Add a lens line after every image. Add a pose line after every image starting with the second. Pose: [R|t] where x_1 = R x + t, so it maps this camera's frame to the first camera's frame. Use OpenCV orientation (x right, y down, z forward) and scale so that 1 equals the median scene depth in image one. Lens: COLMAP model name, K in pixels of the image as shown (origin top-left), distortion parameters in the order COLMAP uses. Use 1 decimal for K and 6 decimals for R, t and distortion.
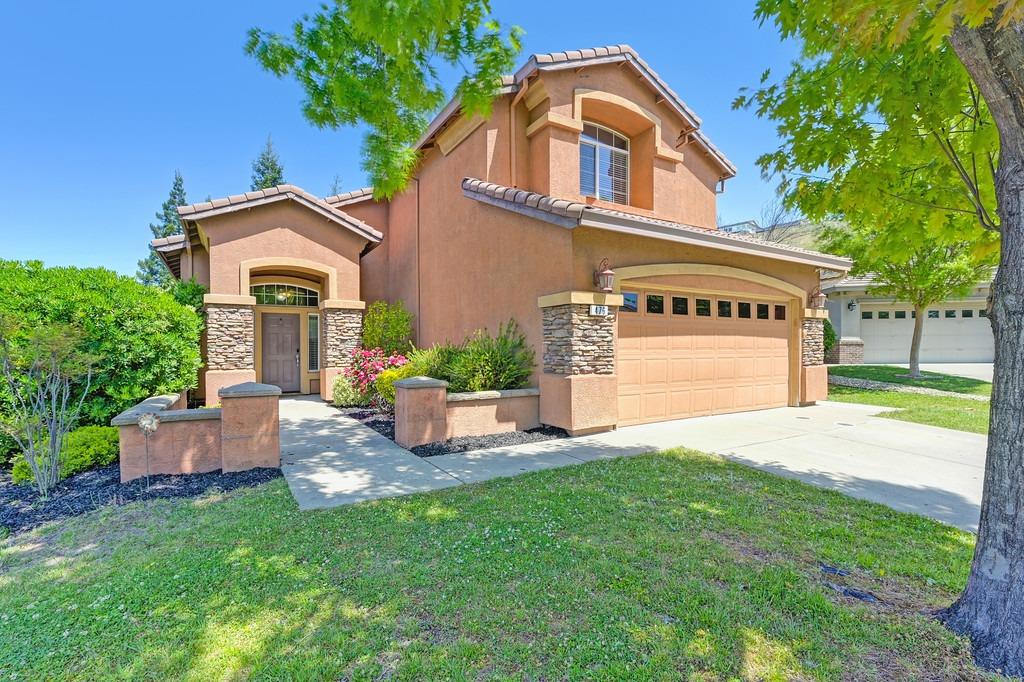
lens RADIAL K [[477.1, 0, 510.4], [0, 477.1, 349.9], [0, 0, 1]] dist [-0.001851, -0.000206]
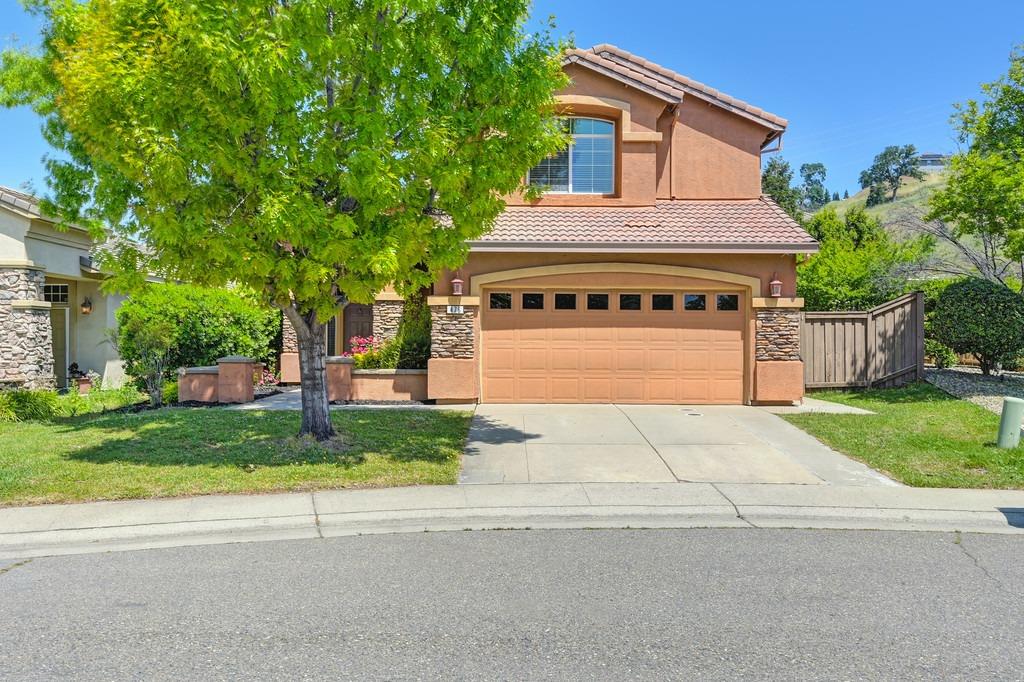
lens RADIAL K [[884.3, 0, 512.0], [0, 884.3, 341.0], [0, 0, 1]] dist [-0.011267, 0.003454]
pose [[0.856000, 0.012391, -0.516827, 1.090635], [-0.011218, 0.999923, 0.005393, -0.007957], [0.516854, 0.001181, 0.856073, -0.690105]]
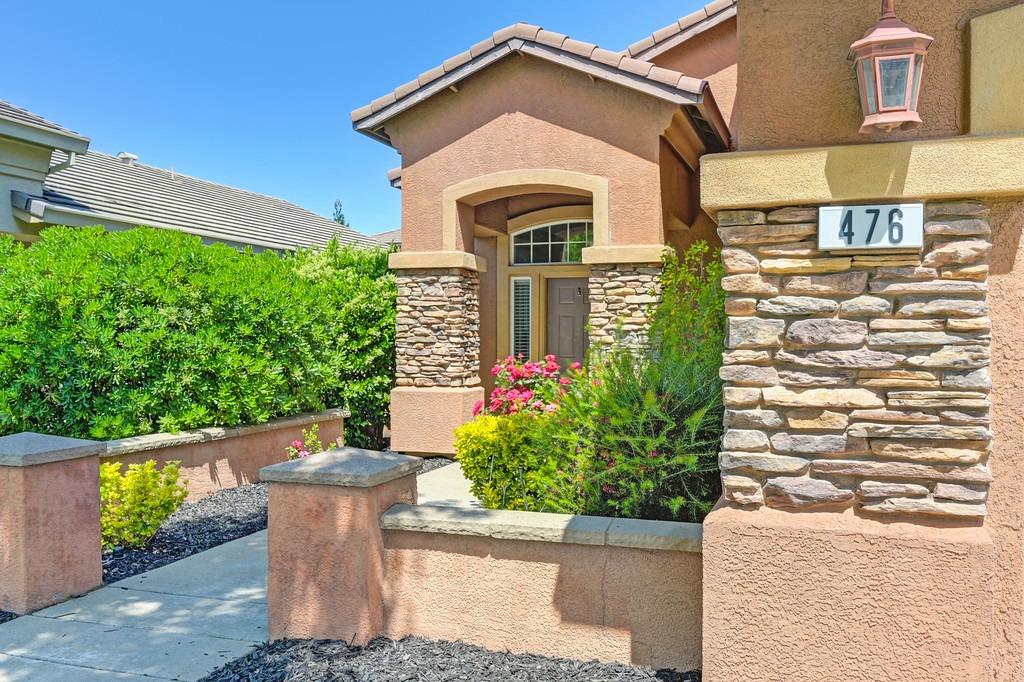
lens RADIAL K [[884.3, 0, 512.0], [0, 884.3, 341.0], [0, 0, 1]] dist [-0.011267, 0.003454]
pose [[0.635209, 0.012489, -0.772240, 0.271790], [-0.006618, 0.999921, 0.010728, -0.023625], [0.772312, -0.001704, 0.635241, 0.429811]]
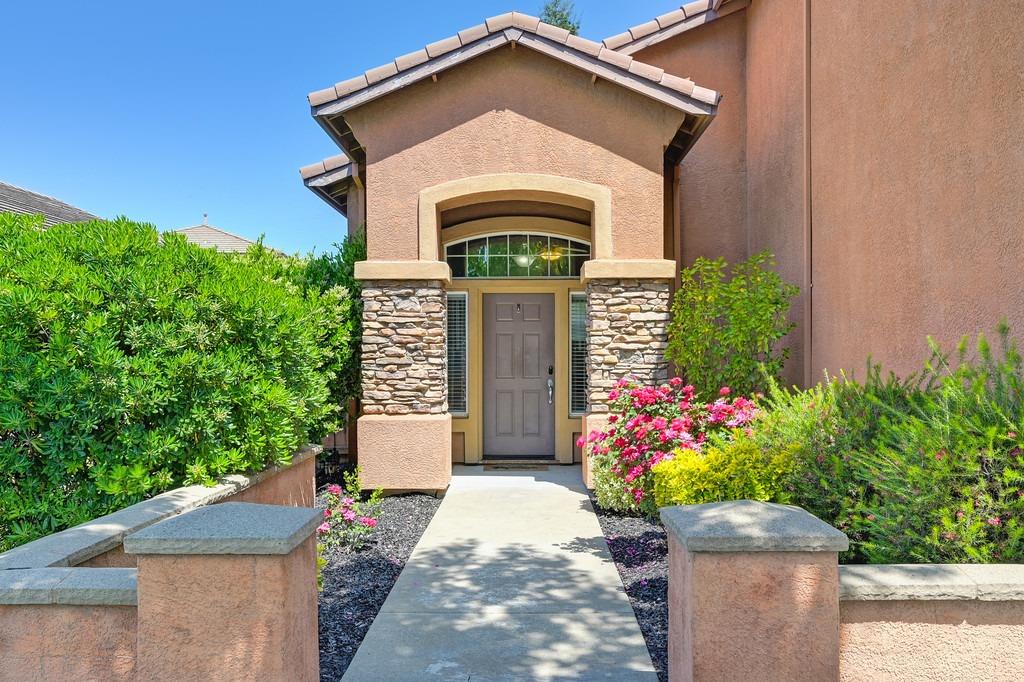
lens RADIAL K [[883.2, 0, 500.4], [0, 883.2, 356.4], [0, 0, 1]] dist [-0.004200, -0.002225]
pose [[0.842642, 0.005517, -0.538446, -0.016720], [-0.002233, 0.999975, 0.006751, -0.024342], [0.538470, -0.004486, 0.842633, 0.298923]]
